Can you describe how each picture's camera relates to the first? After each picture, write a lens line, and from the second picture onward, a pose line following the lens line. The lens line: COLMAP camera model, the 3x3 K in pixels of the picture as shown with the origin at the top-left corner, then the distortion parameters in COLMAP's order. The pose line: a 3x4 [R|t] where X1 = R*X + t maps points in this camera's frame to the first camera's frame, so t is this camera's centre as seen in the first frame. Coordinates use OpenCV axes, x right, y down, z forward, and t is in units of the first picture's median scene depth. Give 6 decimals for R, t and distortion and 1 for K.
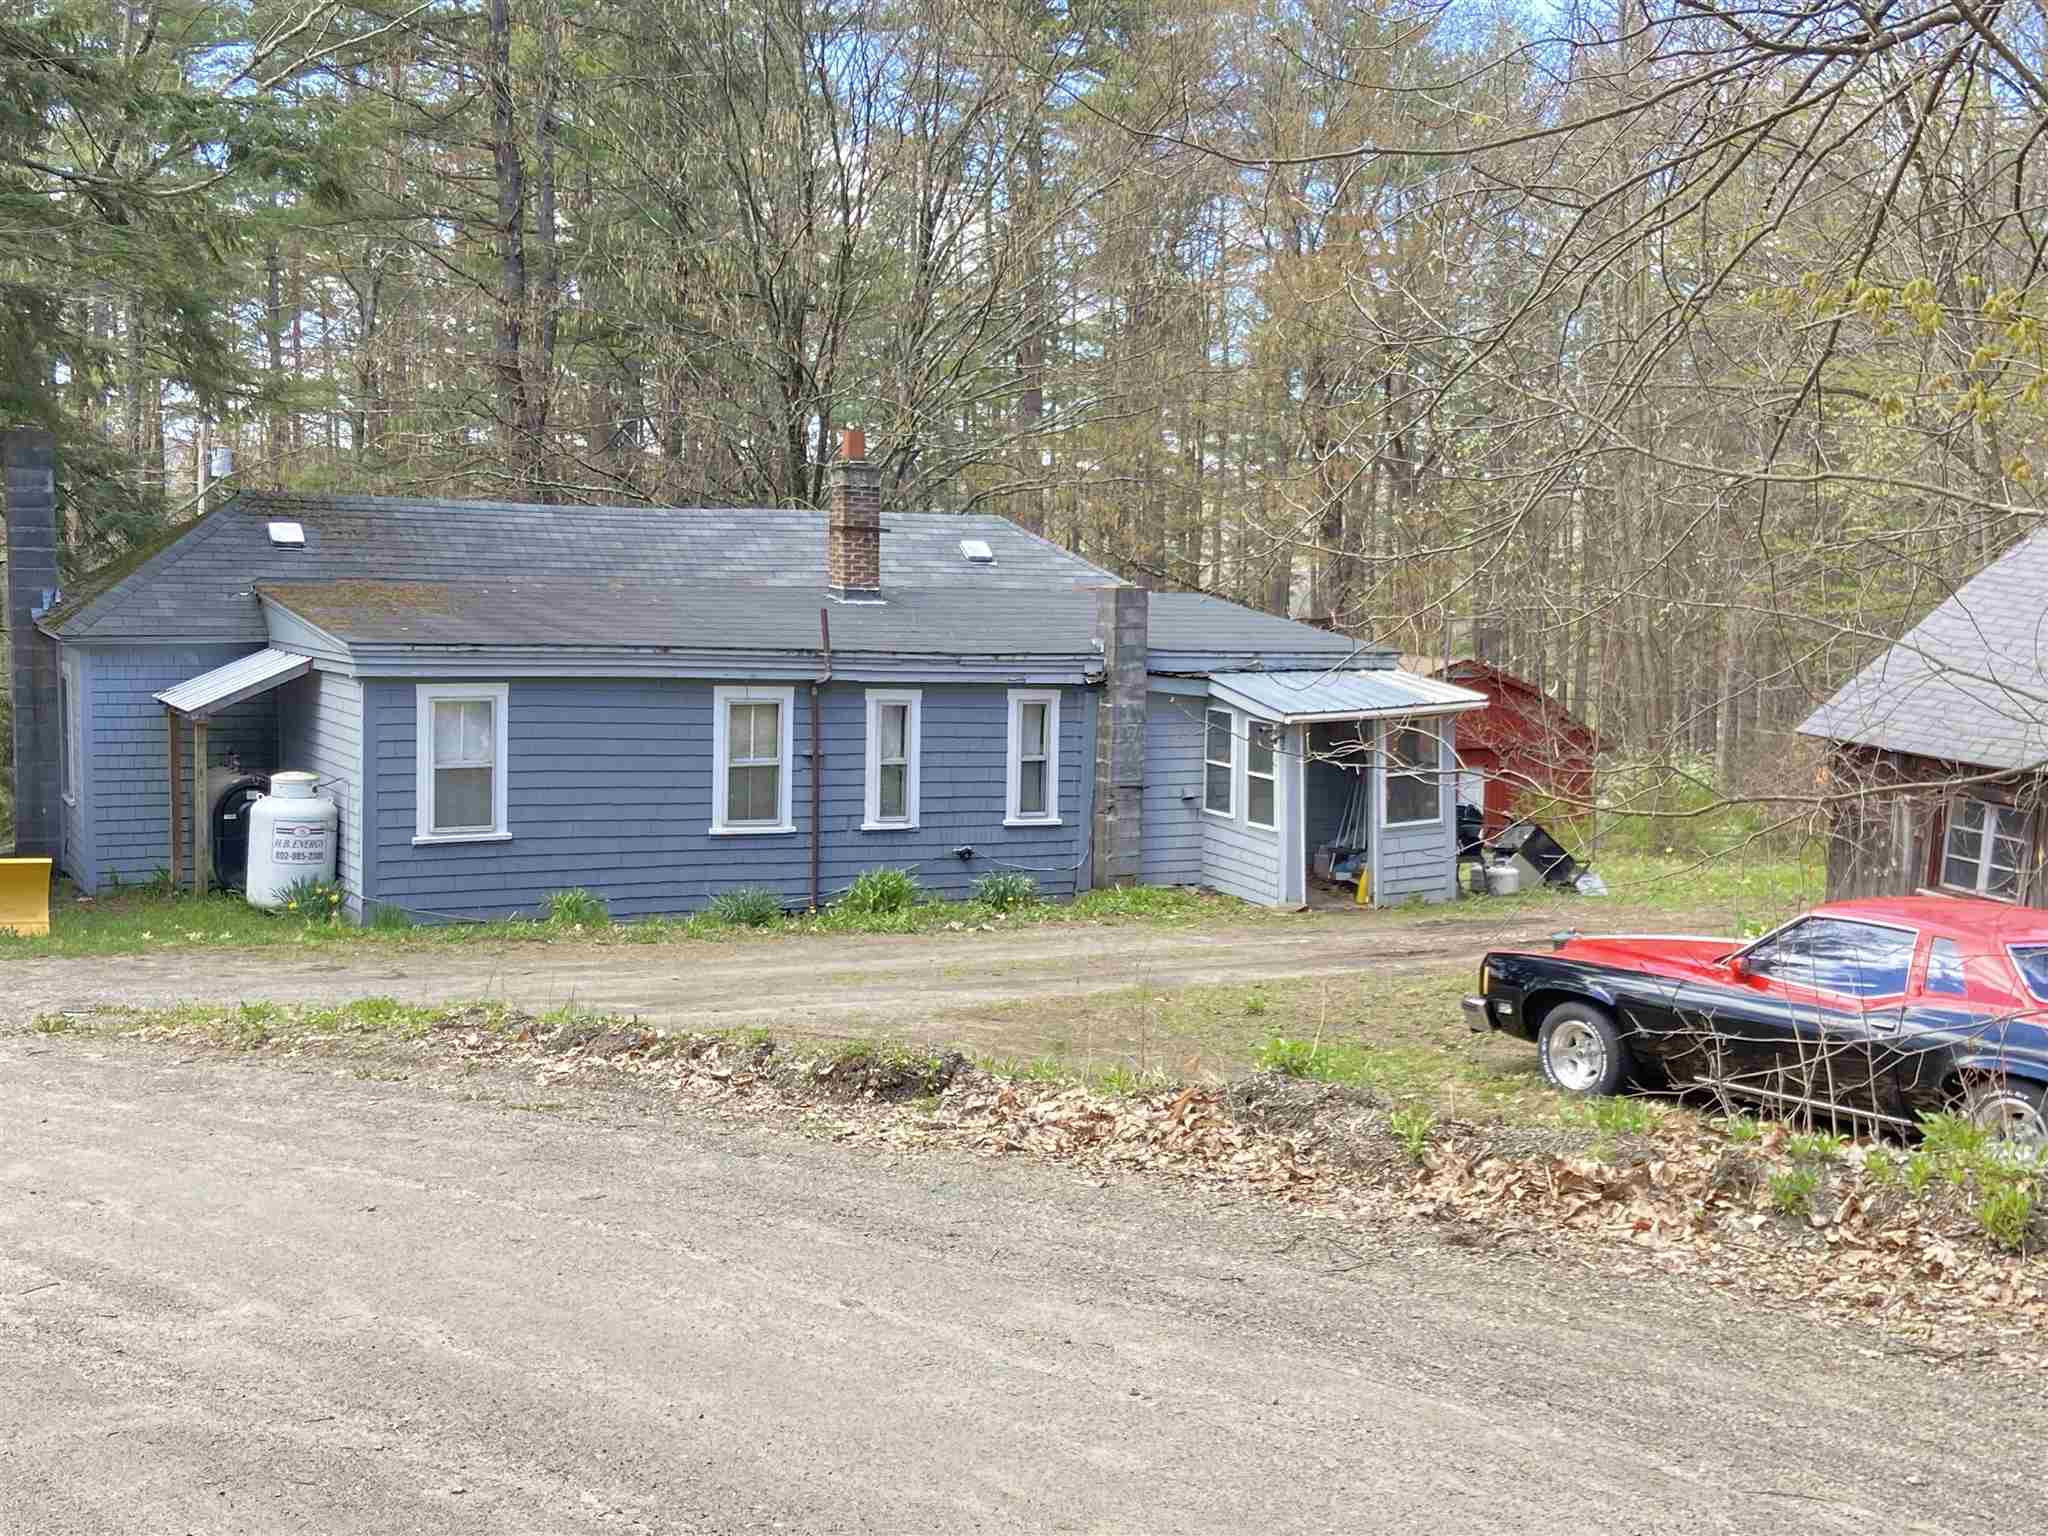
lens RADIAL K [[2419.6, 0, 1034.4], [0, 2419.6, 755.4], [0, 0, 1]] dist [0.152143, 0.000000]
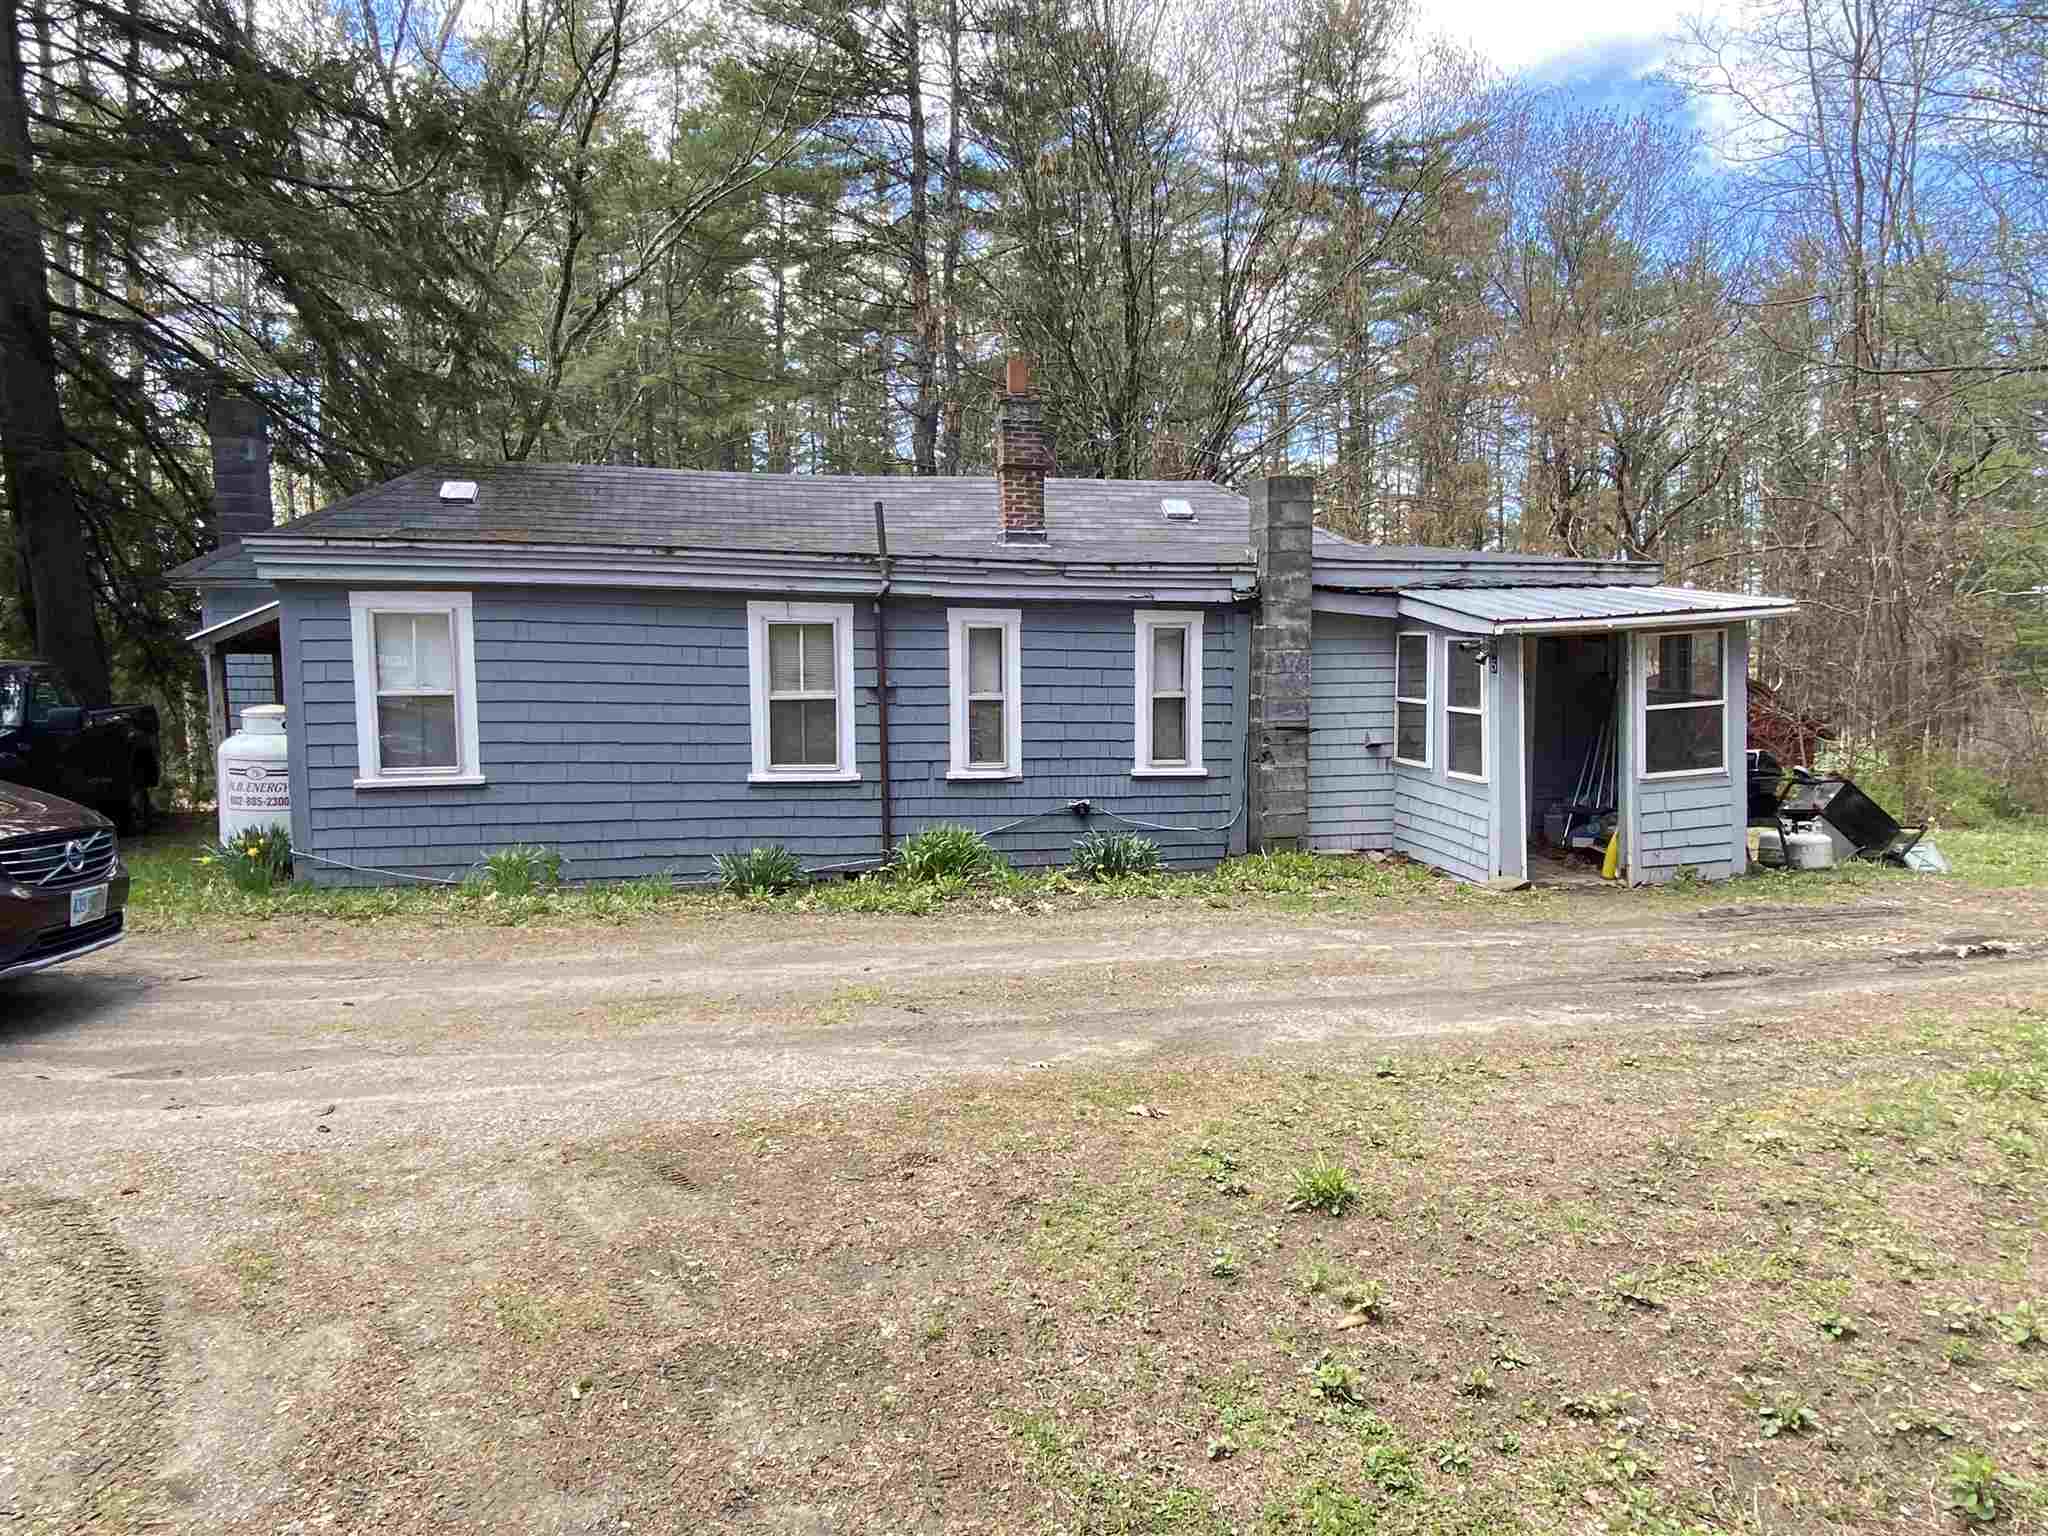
lens RADIAL K [[1243.7, 0, 1006.6], [0, 1243.7, 777.0], [0, 0, 1]] dist [0.039496, -0.009494]
pose [[0.954159, -0.000991, -0.299297, 0.073923], [0.002048, 0.999993, 0.003218, 0.027947], [0.299292, -0.003684, 0.954155, 0.580451]]
